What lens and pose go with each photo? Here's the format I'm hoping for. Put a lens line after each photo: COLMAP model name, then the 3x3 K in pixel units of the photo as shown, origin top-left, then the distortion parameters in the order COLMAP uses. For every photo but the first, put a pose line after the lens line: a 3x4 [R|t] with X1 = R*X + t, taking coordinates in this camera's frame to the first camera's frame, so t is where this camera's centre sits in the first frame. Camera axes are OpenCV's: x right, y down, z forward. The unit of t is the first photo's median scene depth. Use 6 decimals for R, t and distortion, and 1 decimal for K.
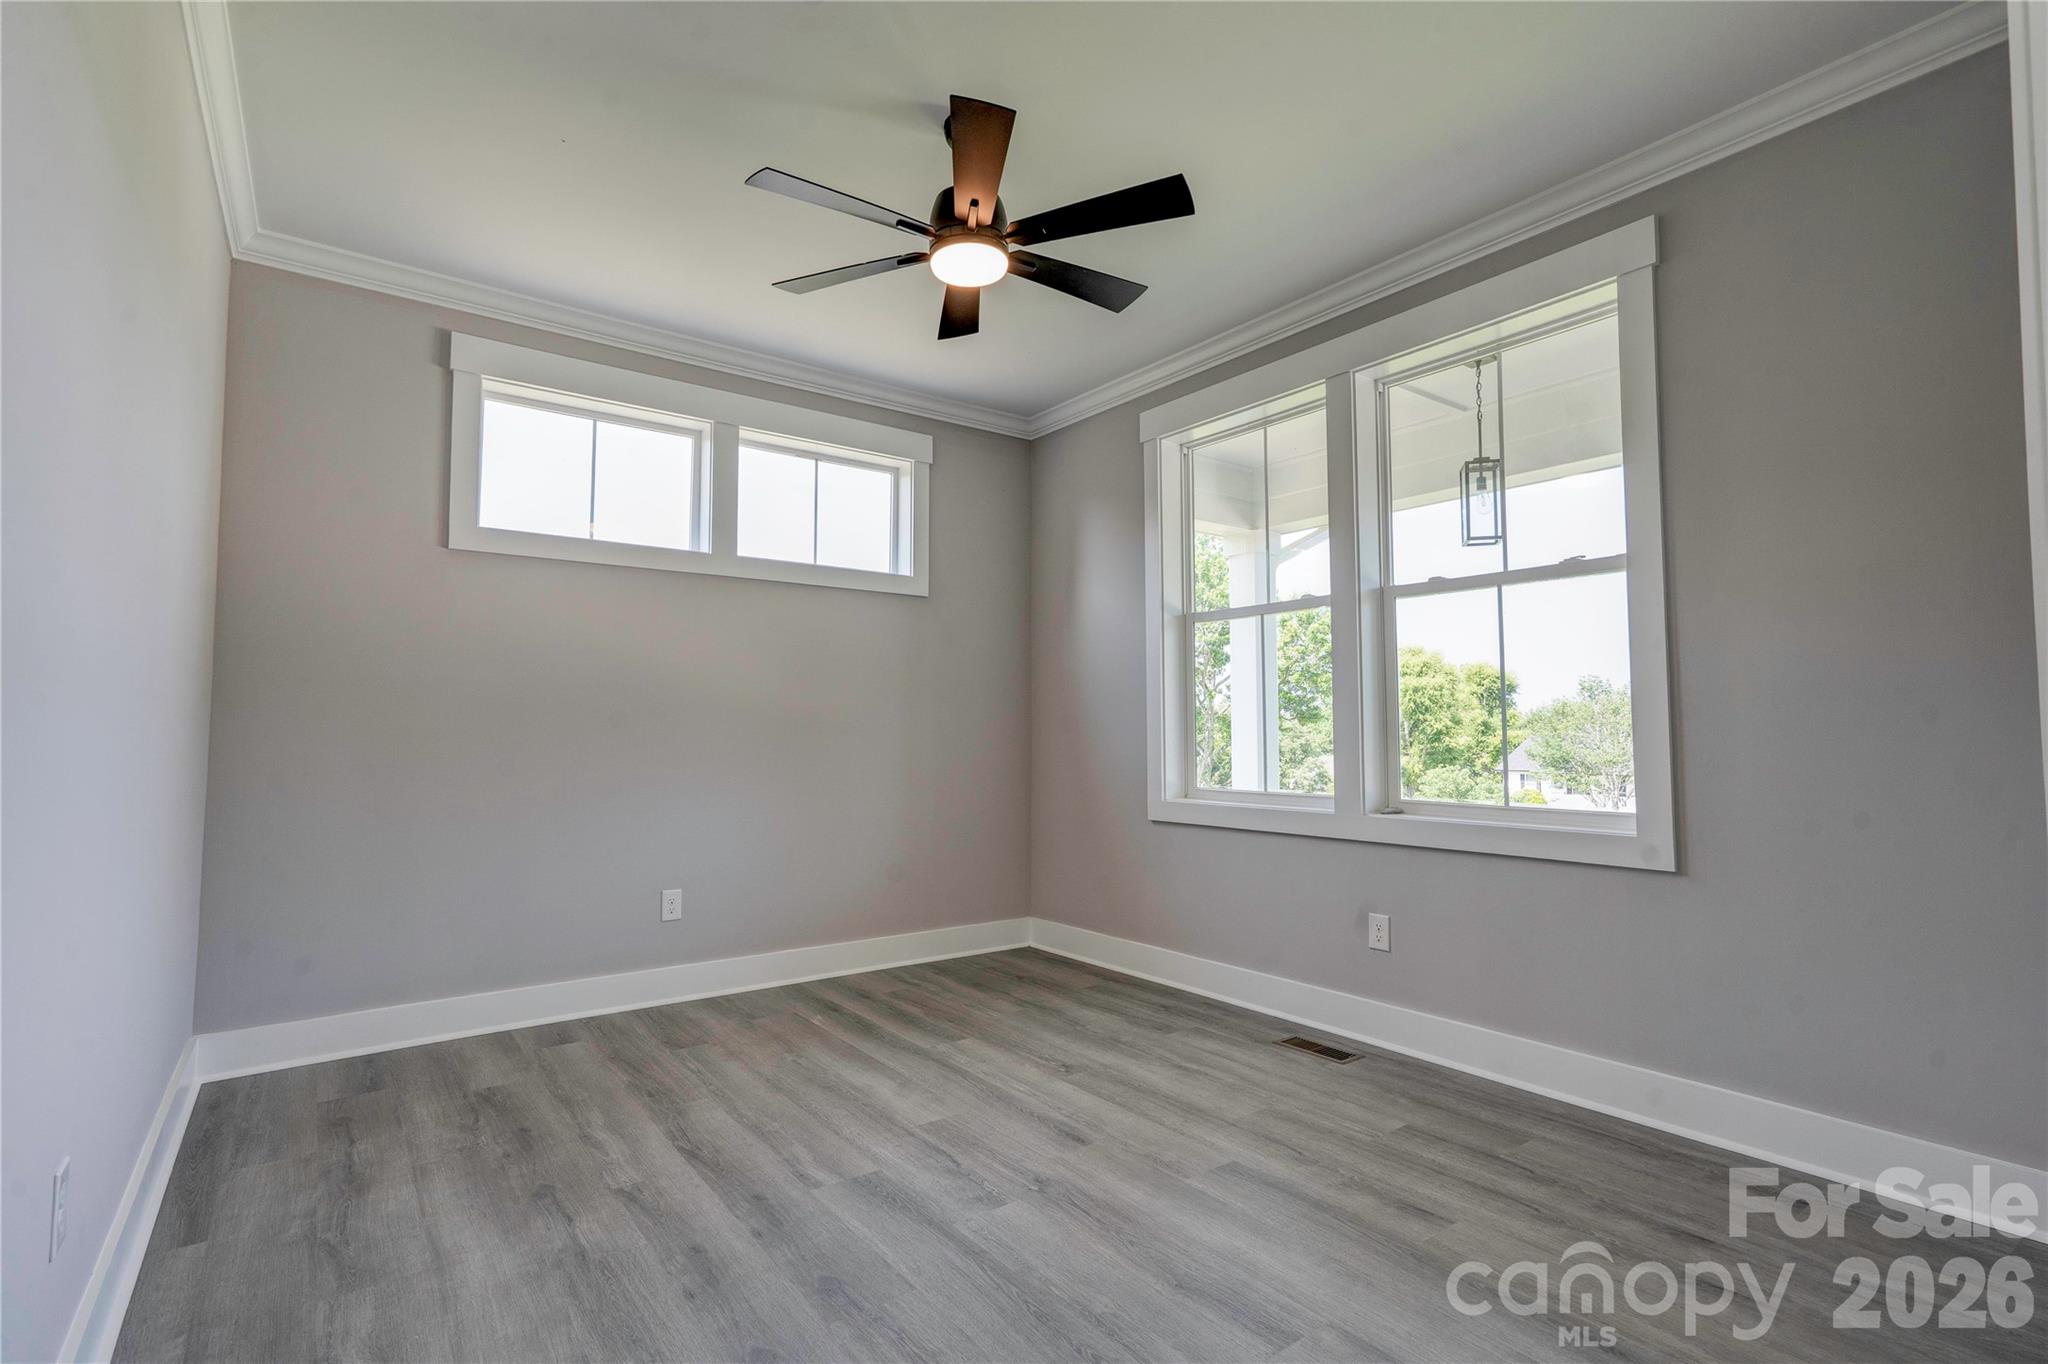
lens RADIAL K [[927.8, 0, 1030.1], [0, 927.8, 688.7], [0, 0, 1]] dist [0.001962, 0.007608]
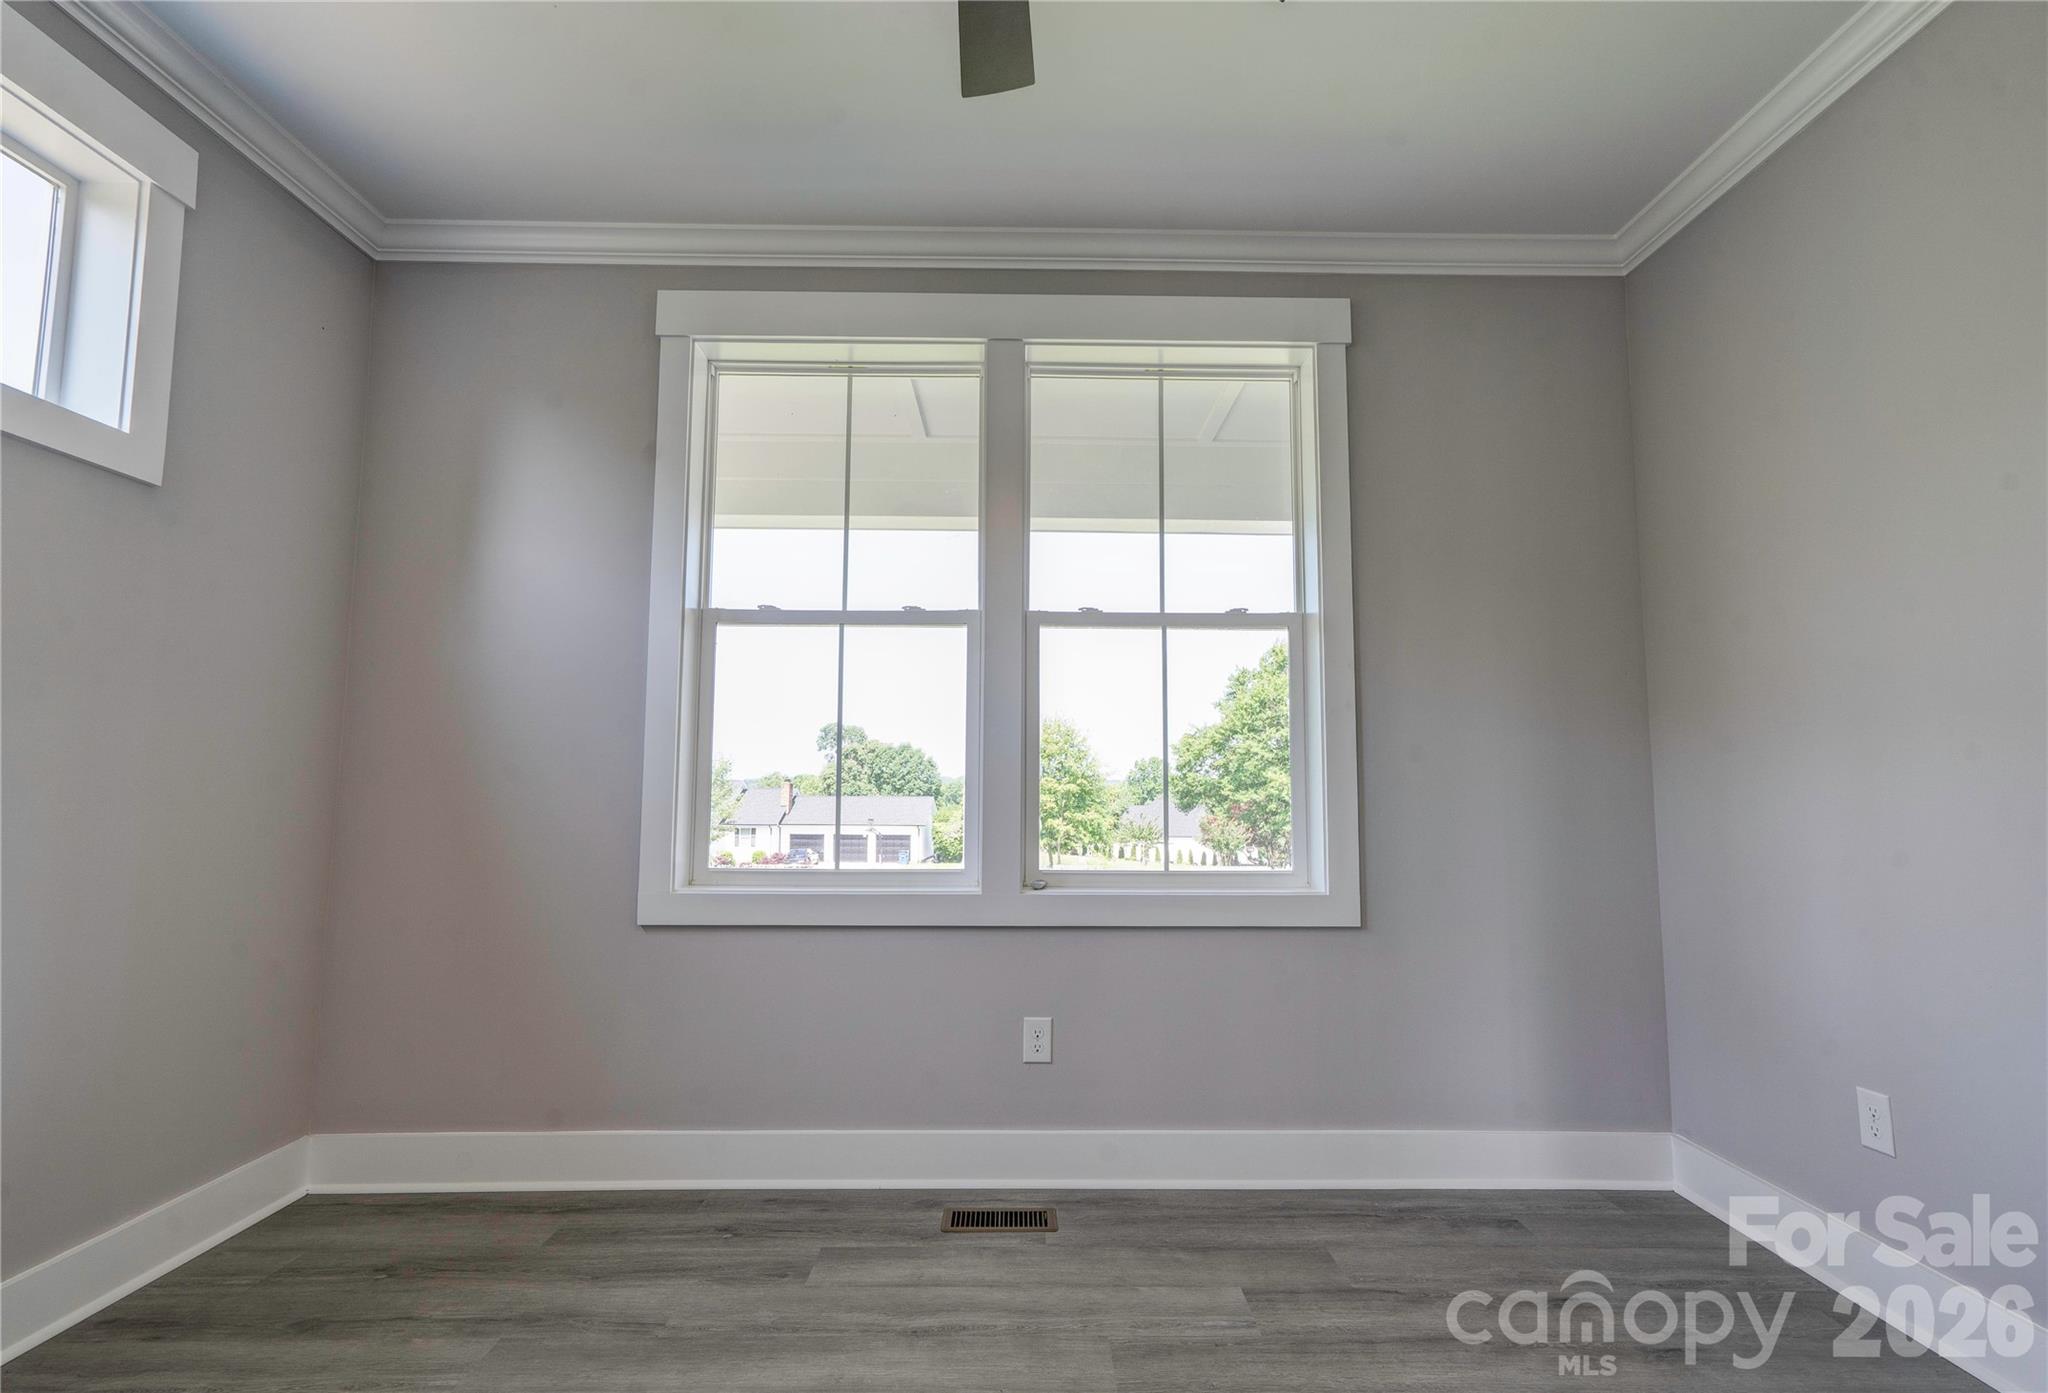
lens RADIAL K [[965.8, 0, 1034.2], [0, 965.8, 689.6], [0, 0, 1]] dist [0.002564, 0.003864]
pose [[0.600787, 0.078617, 0.795534, -0.301464], [-0.046053, 0.996903, -0.063738, 0.015074], [-0.798082, 0.001656, 0.602547, 0.487907]]
